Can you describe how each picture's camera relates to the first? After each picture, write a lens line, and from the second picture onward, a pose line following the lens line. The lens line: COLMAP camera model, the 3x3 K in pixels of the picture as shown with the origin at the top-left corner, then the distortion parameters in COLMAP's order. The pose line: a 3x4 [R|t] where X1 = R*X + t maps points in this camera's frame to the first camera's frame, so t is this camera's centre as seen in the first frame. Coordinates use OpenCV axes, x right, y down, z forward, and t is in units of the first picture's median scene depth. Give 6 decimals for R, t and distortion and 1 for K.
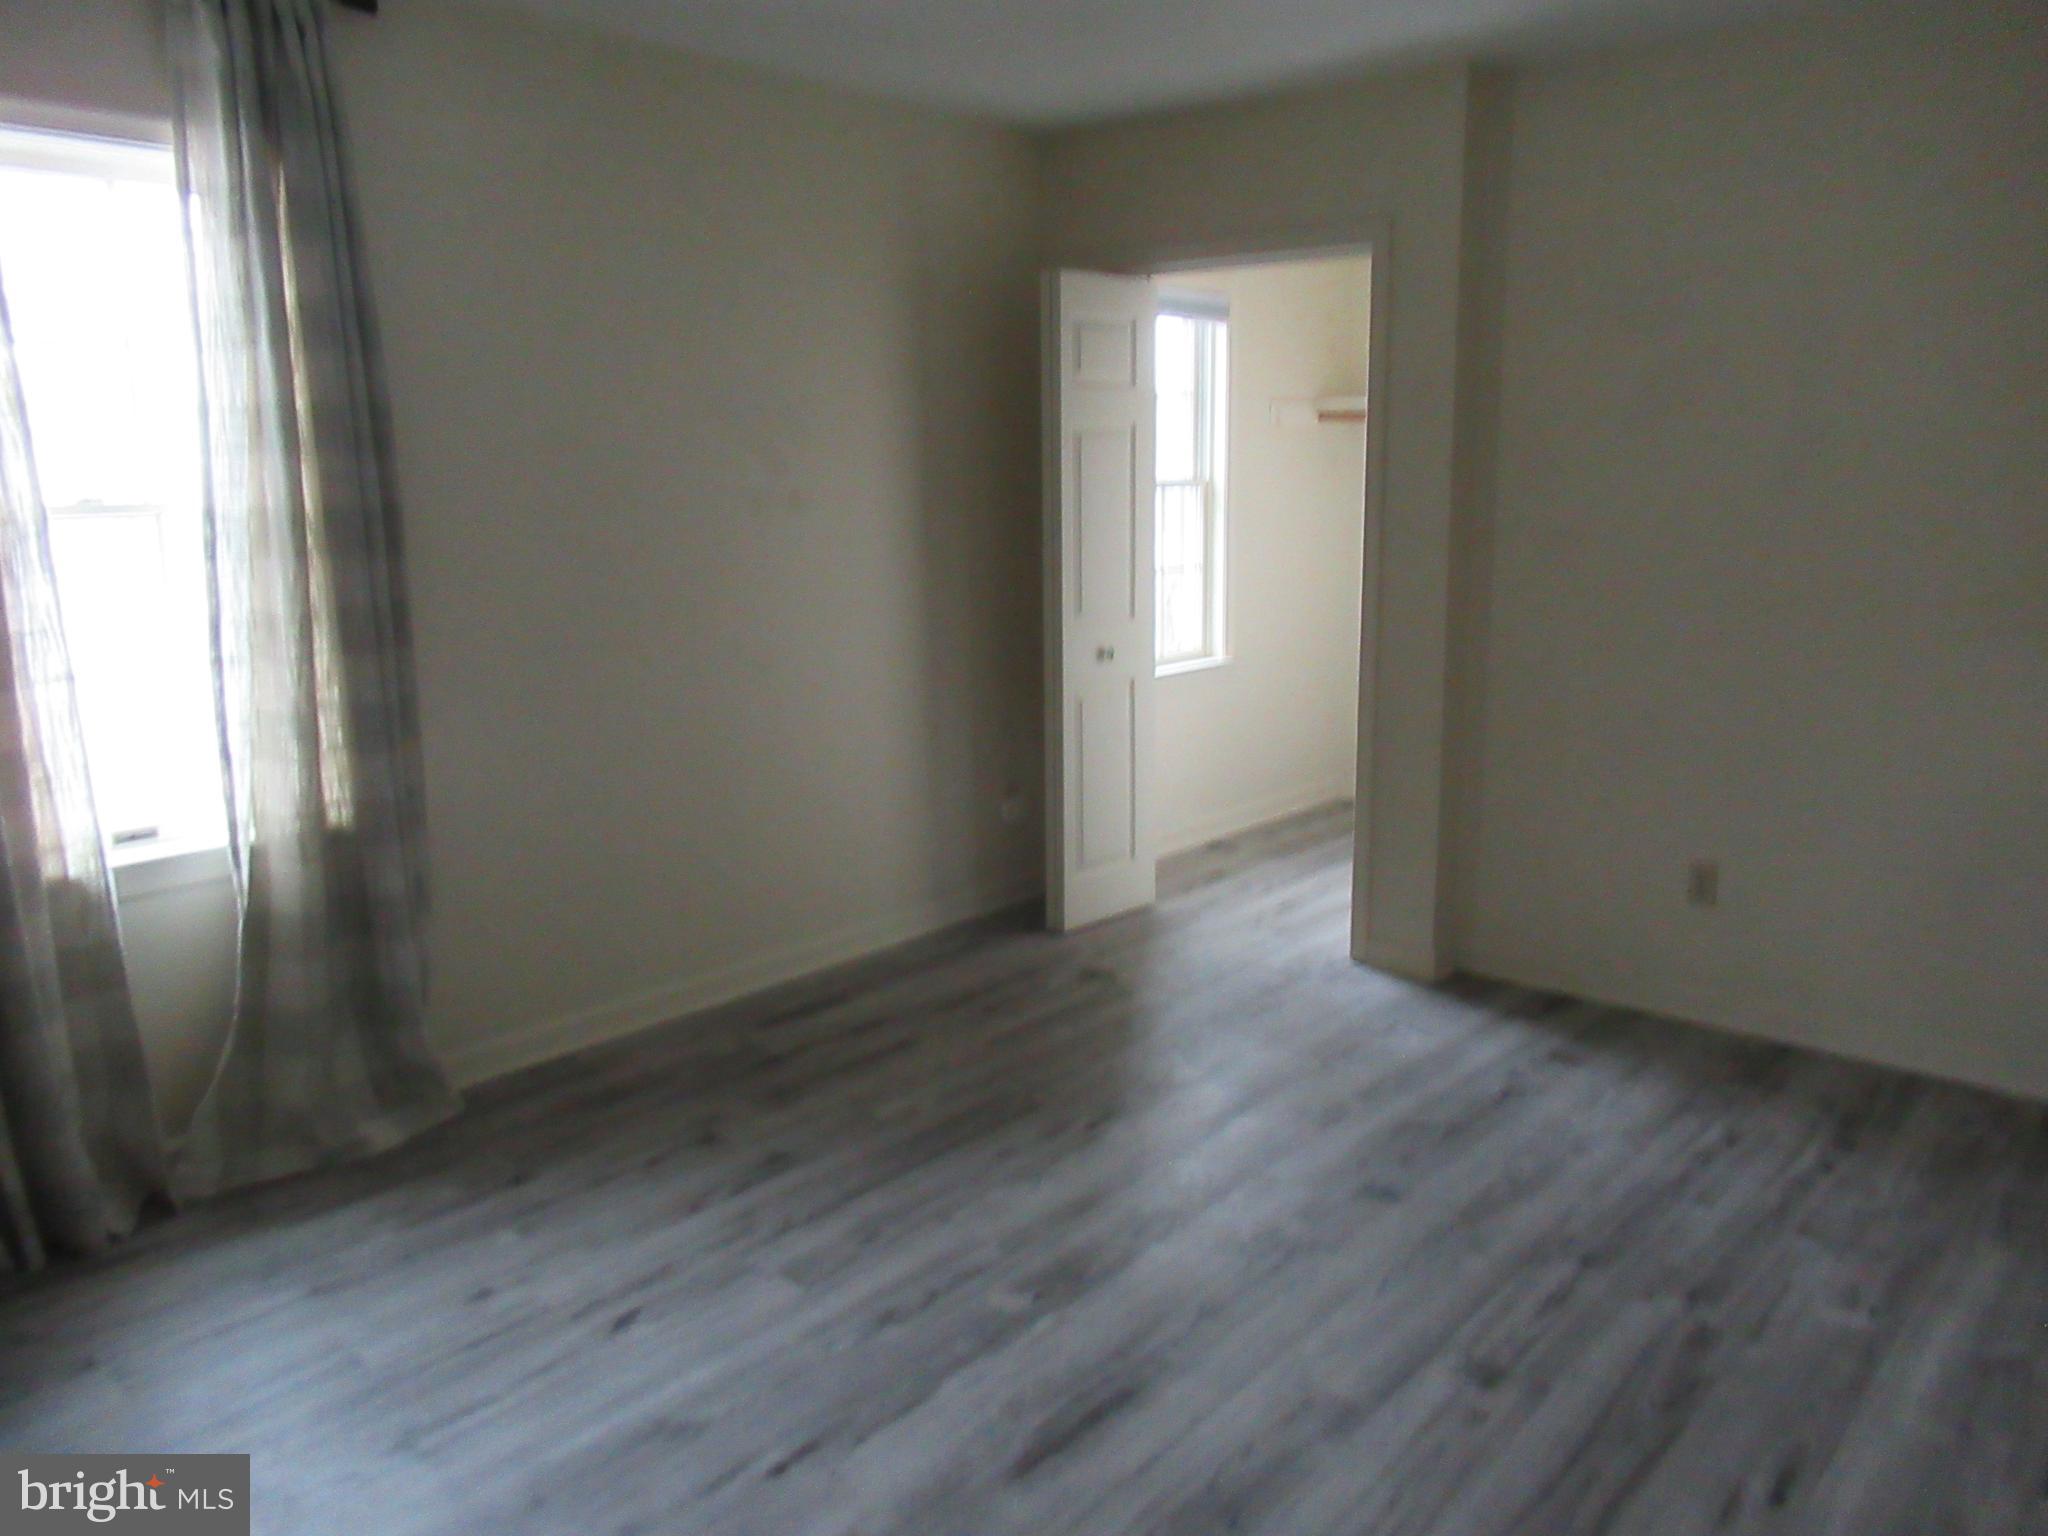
lens RADIAL K [[1521.1, 0, 1024.0], [0, 1521.1, 768.0], [0, 0, 1]] dist [-0.007651, 0.000589]
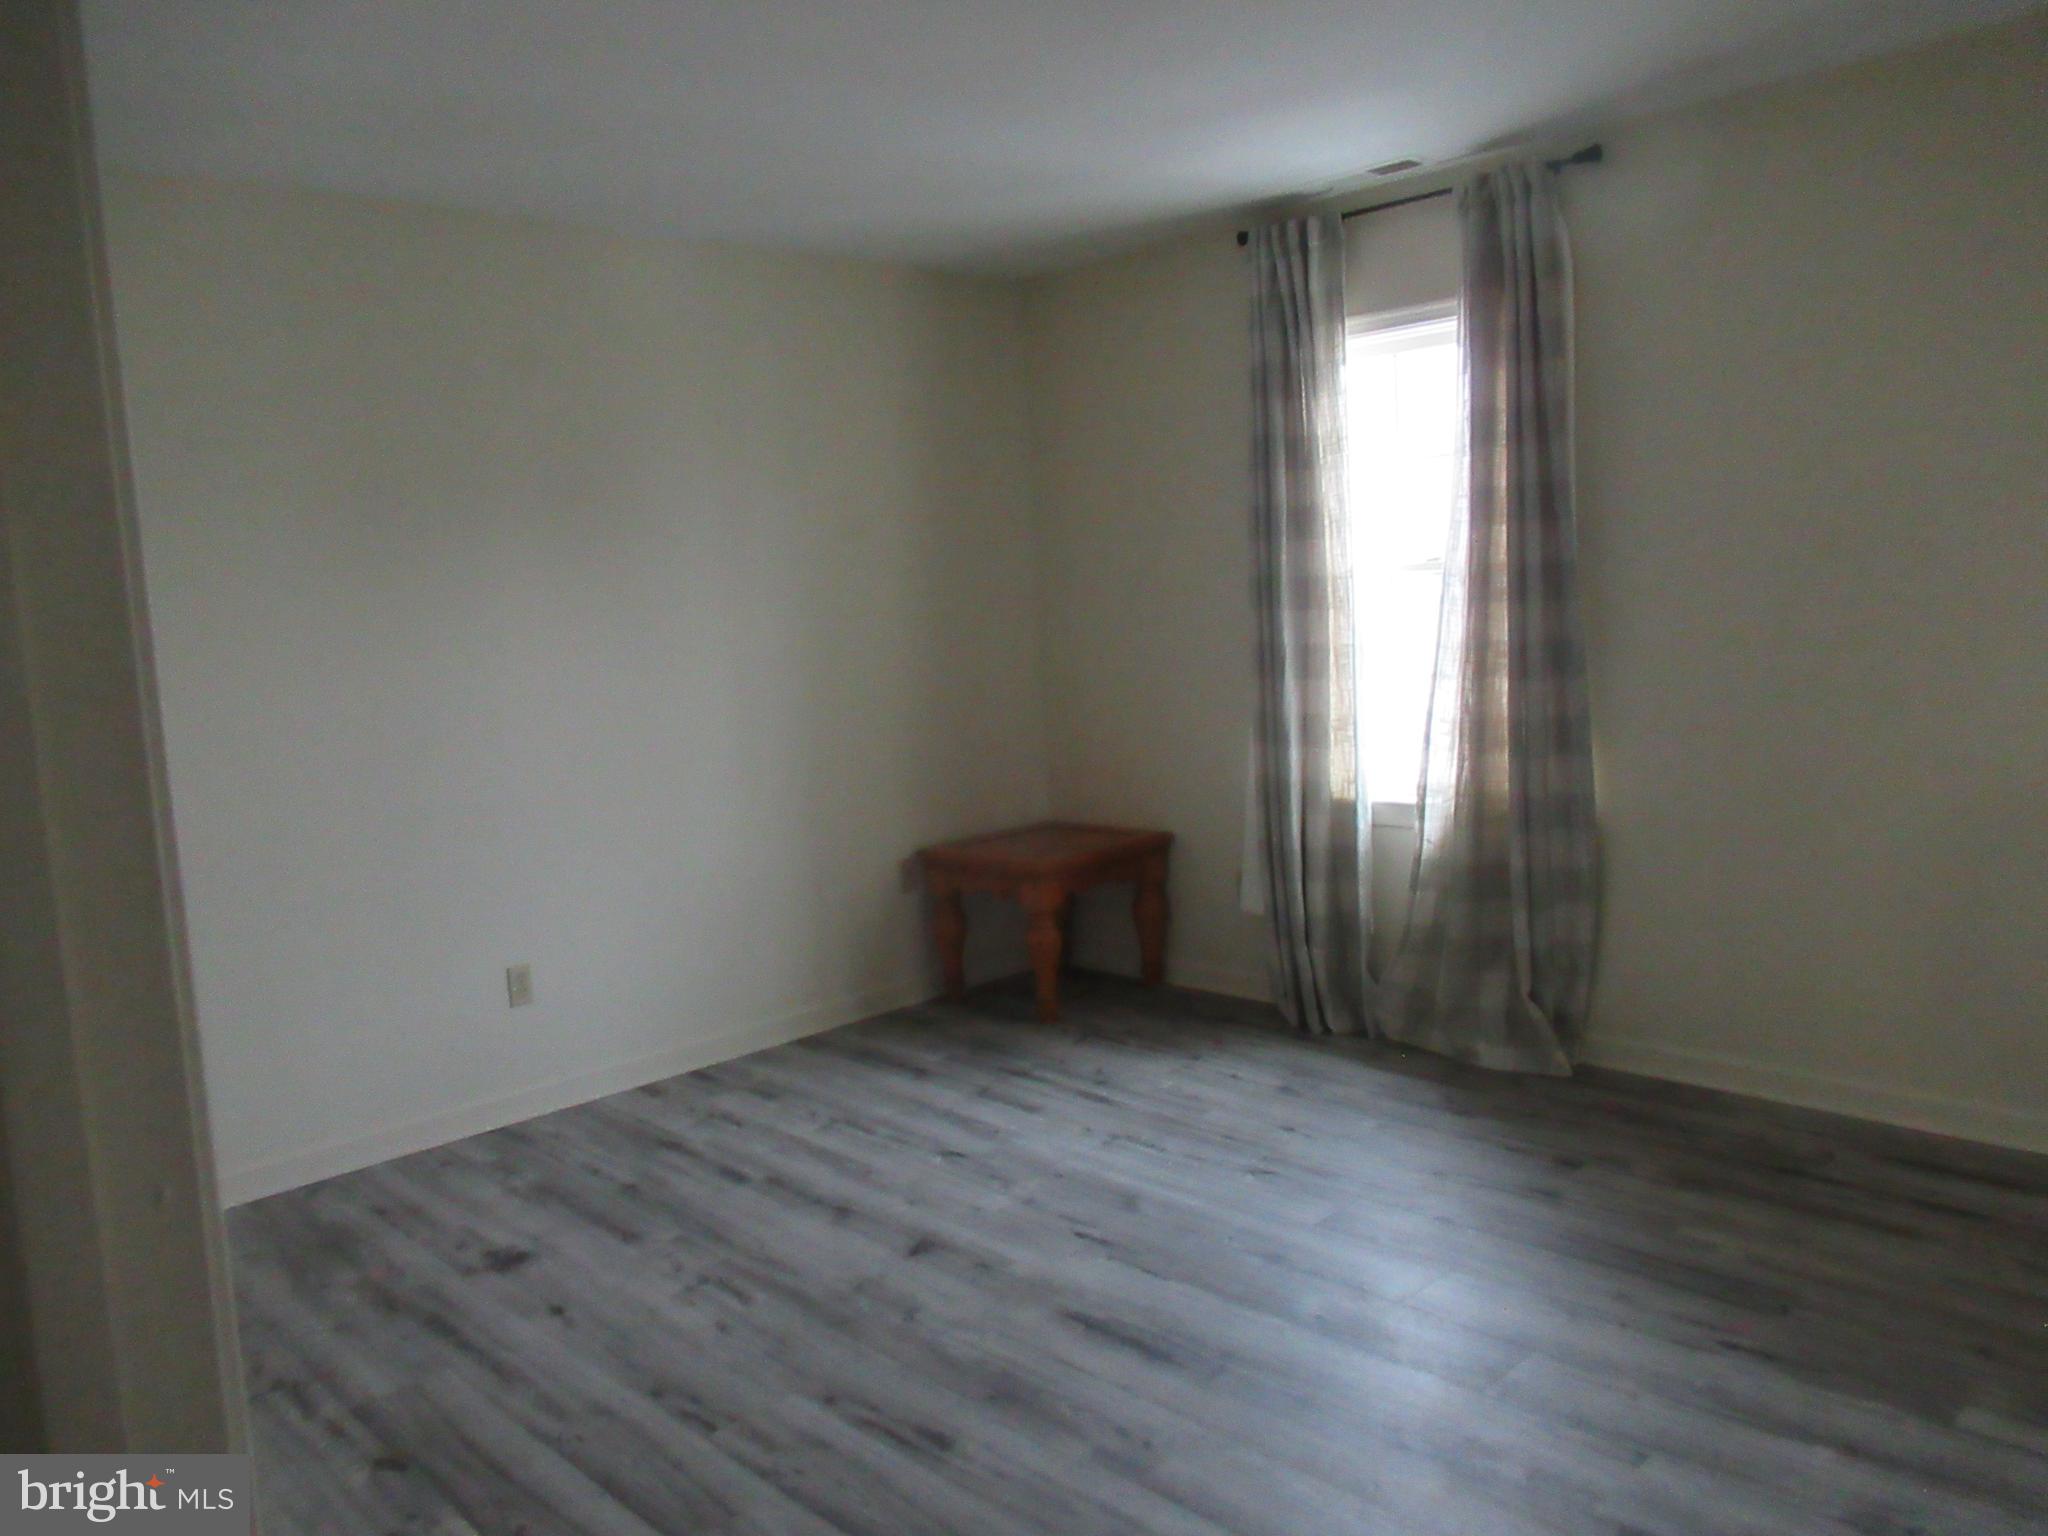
lens RADIAL K [[1521.1, 0, 1024.0], [0, 1521.1, 768.0], [0, 0, 1]] dist [-0.007651, 0.000589]
pose [[-0.083652, 0.133535, -0.987507, 0.821142], [-0.142945, 0.979124, 0.144510, -0.119909], [0.986189, 0.153248, -0.062818, 0.651972]]
